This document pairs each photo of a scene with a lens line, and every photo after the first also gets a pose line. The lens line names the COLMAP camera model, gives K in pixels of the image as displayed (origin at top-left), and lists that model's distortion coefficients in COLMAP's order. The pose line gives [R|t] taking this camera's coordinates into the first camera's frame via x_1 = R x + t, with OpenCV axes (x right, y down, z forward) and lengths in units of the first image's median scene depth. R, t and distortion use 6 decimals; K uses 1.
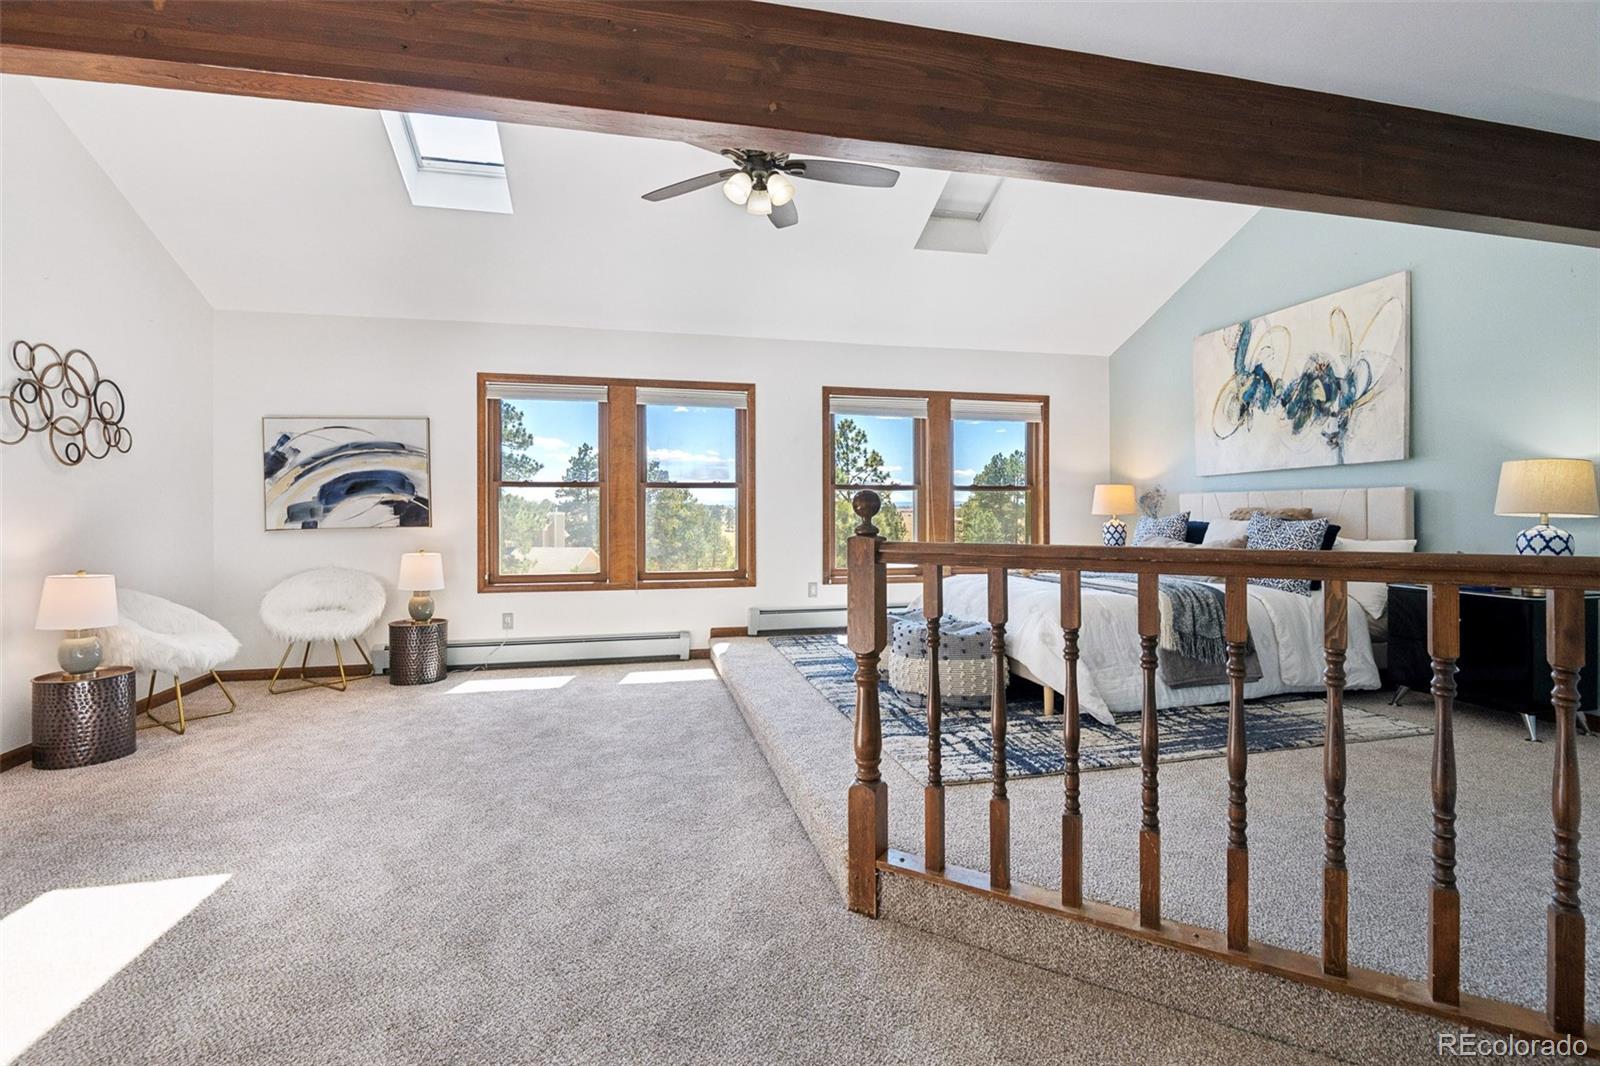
lens RADIAL K [[706.6, 0, 774.8], [0, 706.6, 510.1], [0, 0, 1]] dist [-0.002094, -0.000664]
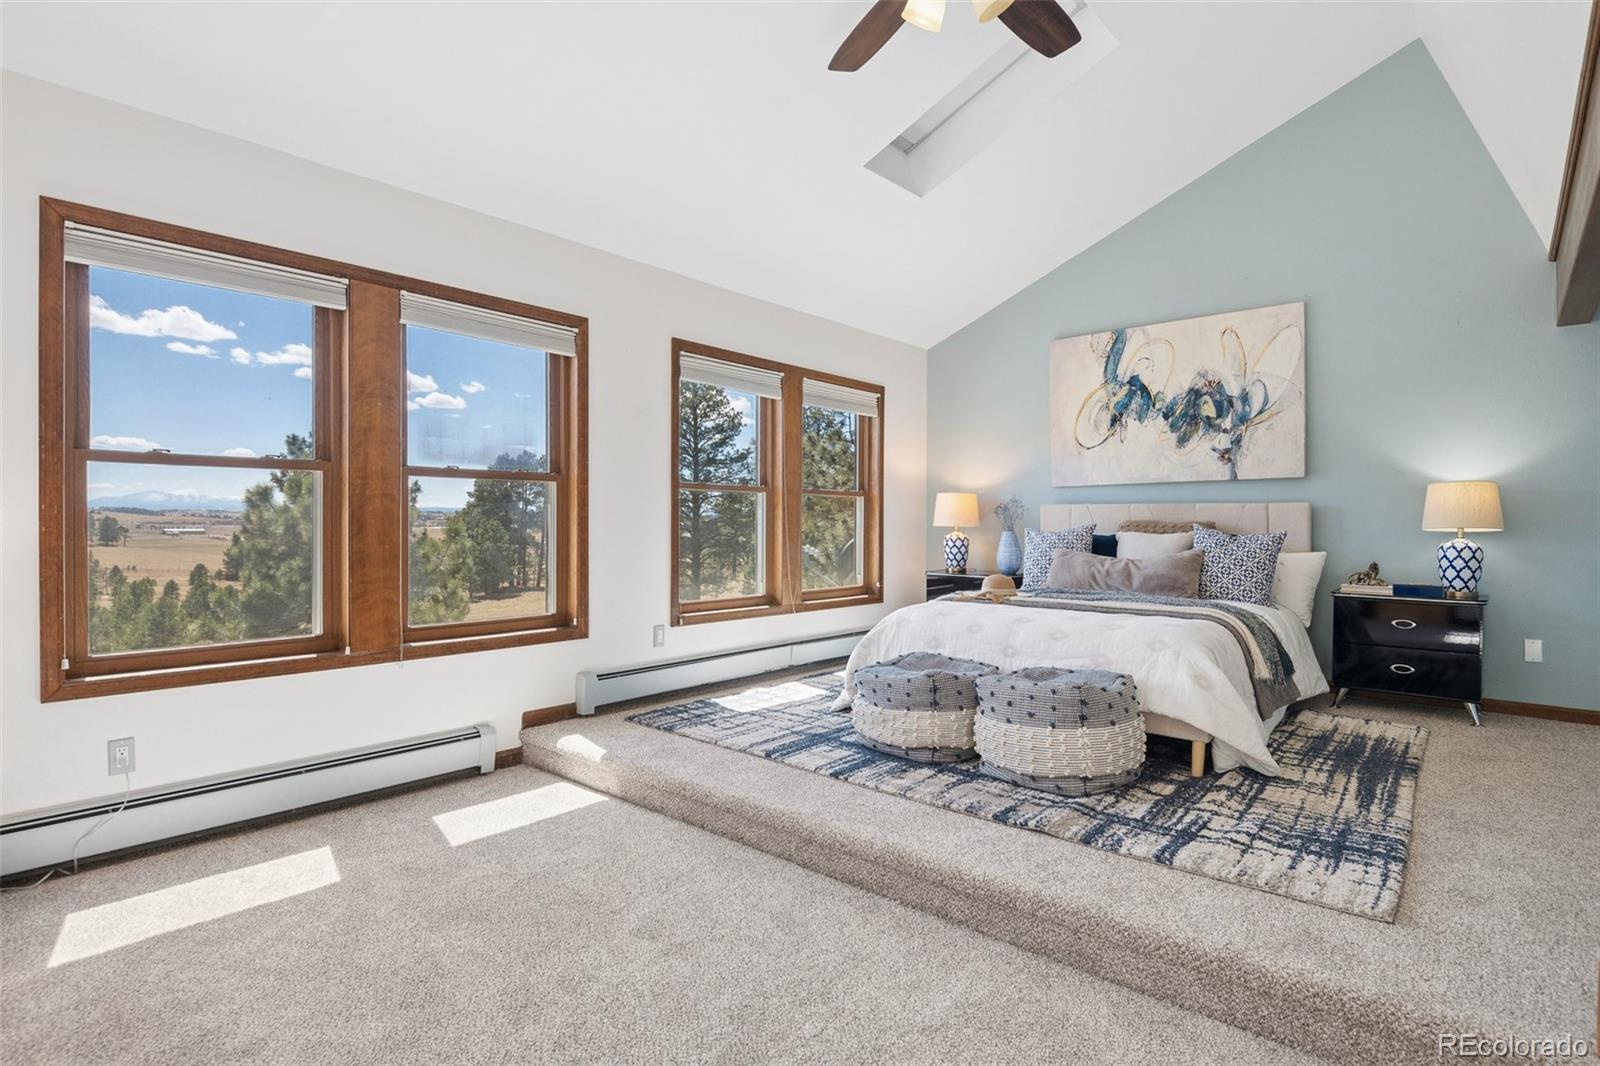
lens RADIAL K [[809.2, 0, 771.9], [0, 809.2, 527.5], [0, 0, 1]] dist [-0.011475, -0.003049]
pose [[0.810415, 0.002304, 0.585852, -0.389093], [-0.008814, 0.999927, 0.008260, 0.001716], [-0.585790, -0.011857, 0.810376, 0.383030]]
